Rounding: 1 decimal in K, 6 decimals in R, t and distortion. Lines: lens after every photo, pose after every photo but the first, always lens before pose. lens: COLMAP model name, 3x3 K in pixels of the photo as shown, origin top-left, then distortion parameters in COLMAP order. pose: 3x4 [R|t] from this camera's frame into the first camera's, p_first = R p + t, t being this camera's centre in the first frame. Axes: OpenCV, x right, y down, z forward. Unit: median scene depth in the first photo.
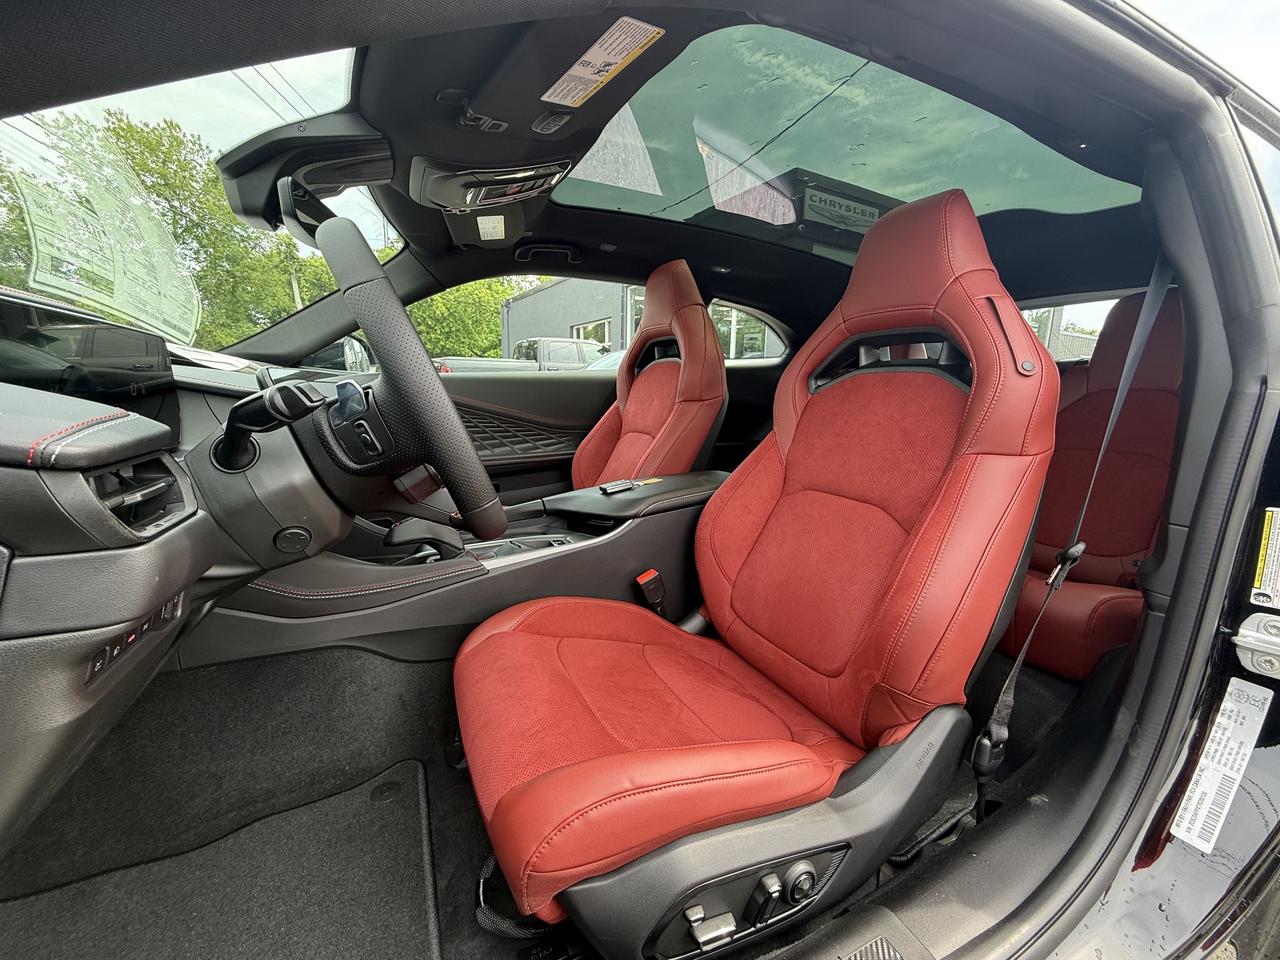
lens RADIAL K [[520.3, 0, 636.7], [0, 520.3, 476.2], [0, 0, 1]] dist [-0.000694, 0.000006]
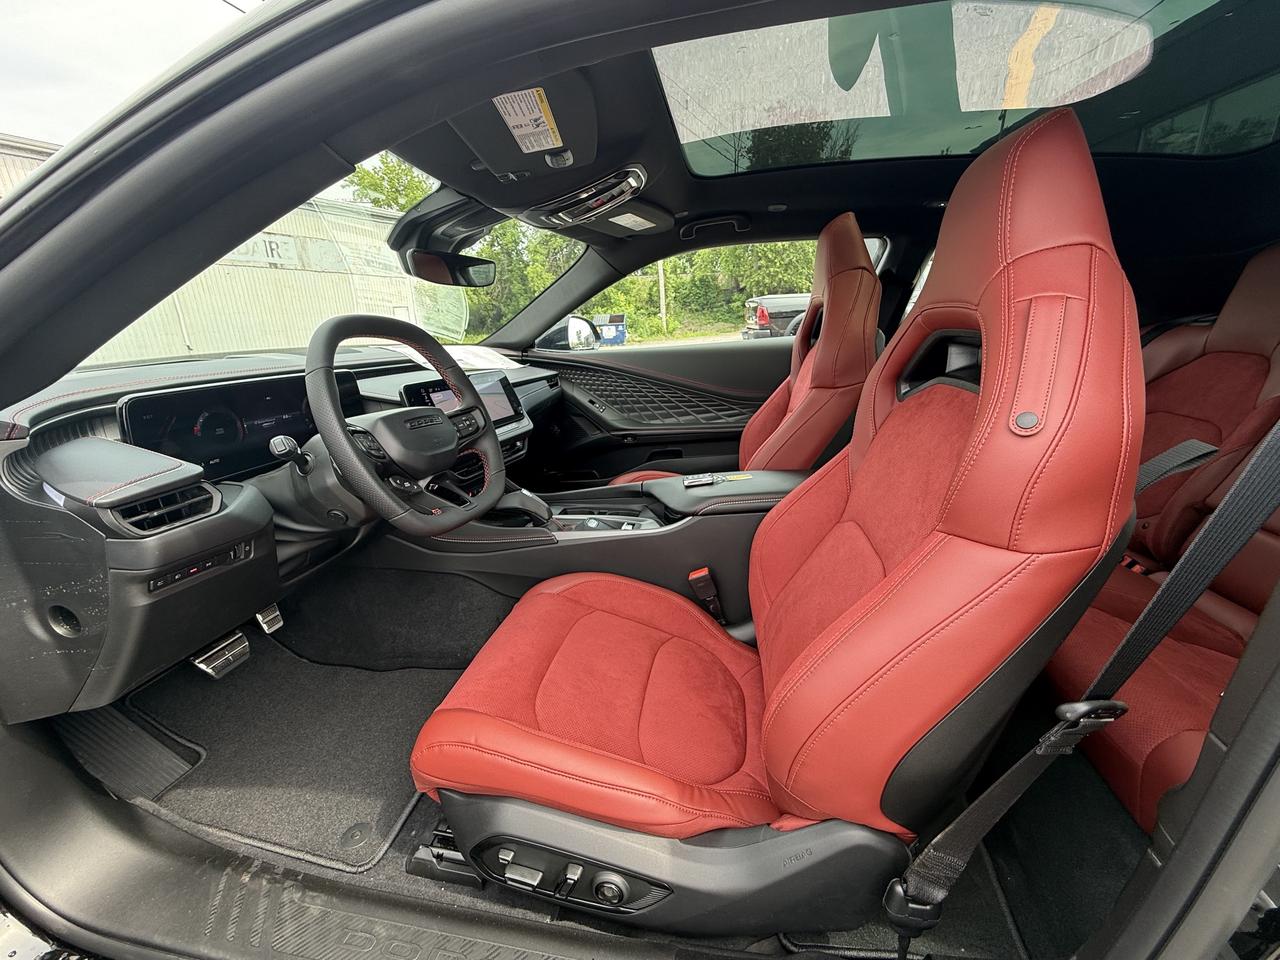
lens RADIAL K [[519.1, 0, 629.9], [0, 519.1, 476.8], [0, 0, 1]] dist [-0.000039, -0.000052]
pose [[0.804165, 0.127685, -0.580530, 0.513808], [-0.052683, 0.988123, 0.144355, -0.145613], [0.592066, -0.085502, 0.801341, 0.124455]]
